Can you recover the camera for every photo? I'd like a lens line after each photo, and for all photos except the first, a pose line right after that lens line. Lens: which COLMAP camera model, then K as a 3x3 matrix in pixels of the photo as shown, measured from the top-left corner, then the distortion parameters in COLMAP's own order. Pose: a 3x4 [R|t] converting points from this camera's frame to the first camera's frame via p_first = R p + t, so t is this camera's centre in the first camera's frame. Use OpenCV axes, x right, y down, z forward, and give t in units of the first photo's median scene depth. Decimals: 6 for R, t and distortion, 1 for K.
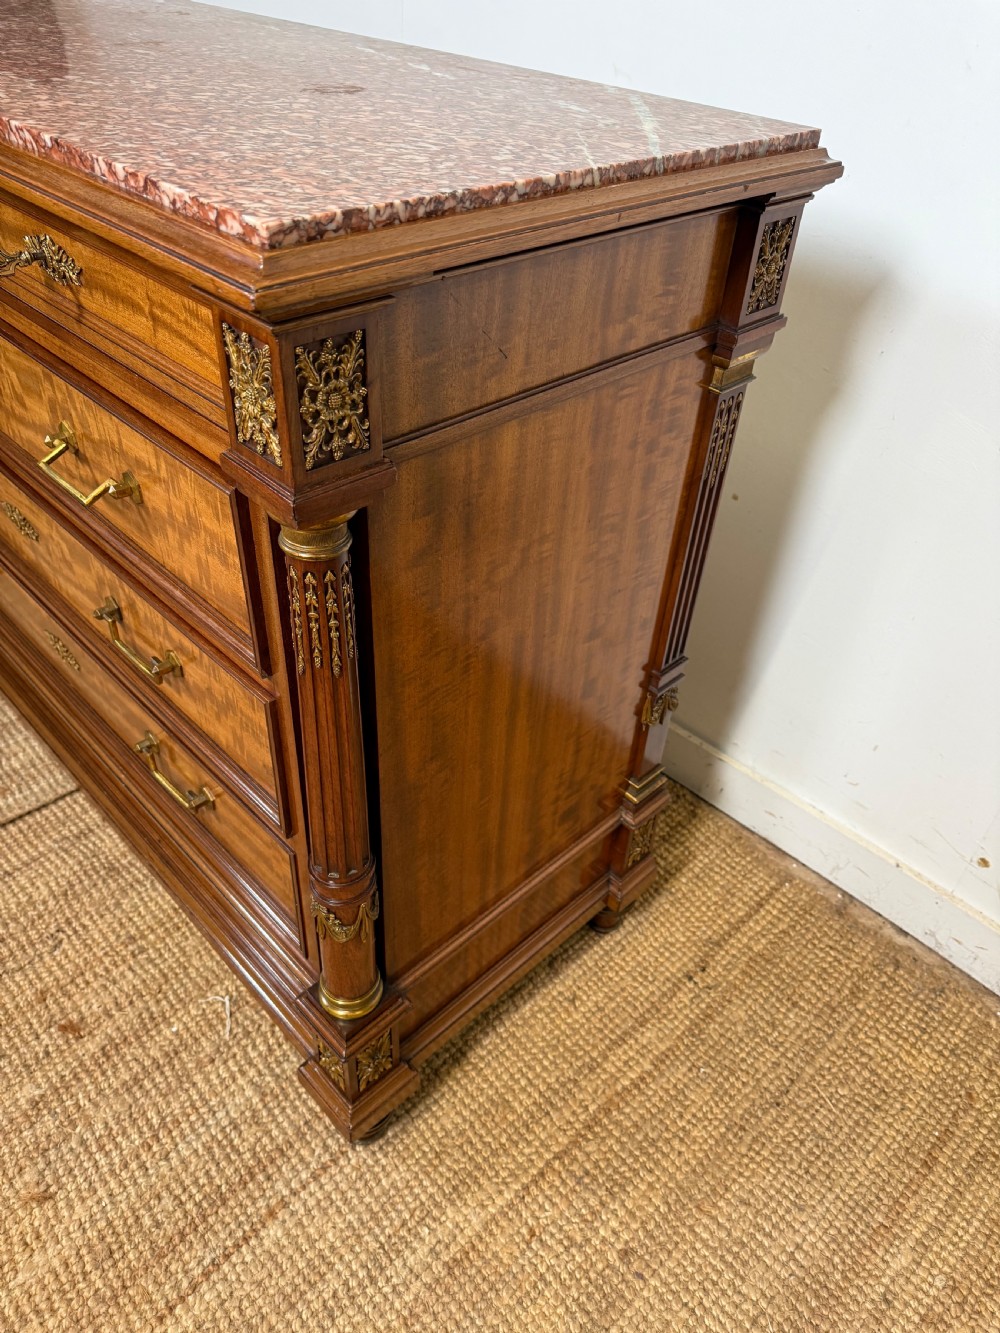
lens RADIAL K [[941.9, 0, 500.0], [0, 941.9, 676.2], [0, 0, 1]] dist [0.001448, -0.009760]
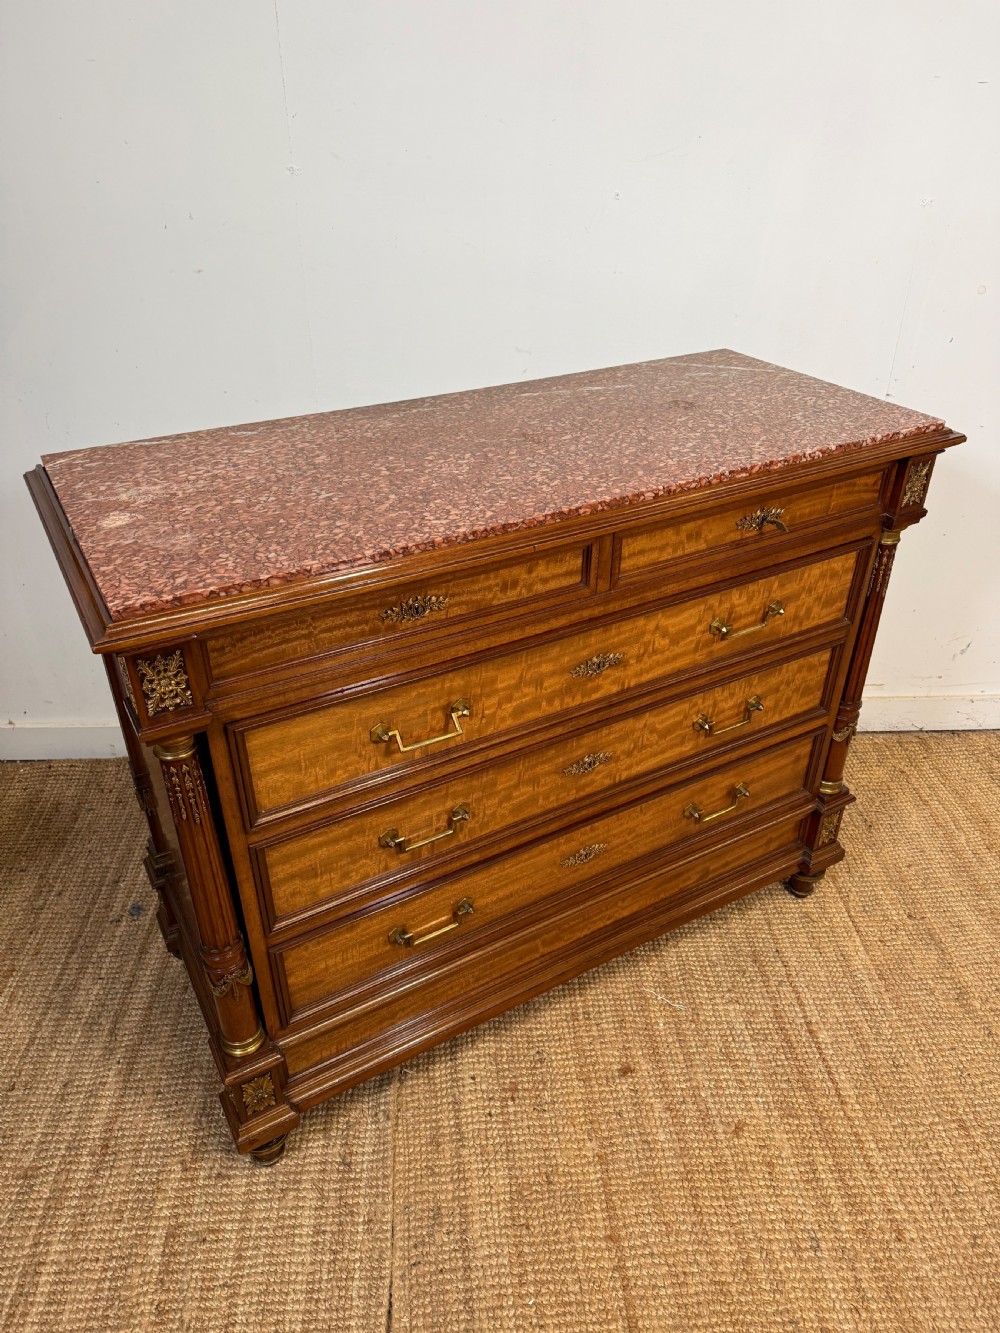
lens RADIAL K [[943.6, 0, 506.7], [0, 943.6, 662.4], [0, 0, 1]] dist [0.003005, -0.003164]
pose [[0.650547, -0.450346, 0.611536, -1.221010], [0.509750, 0.855813, 0.087968, -0.364088], [-0.562977, 0.254503, 0.786311, -0.139519]]
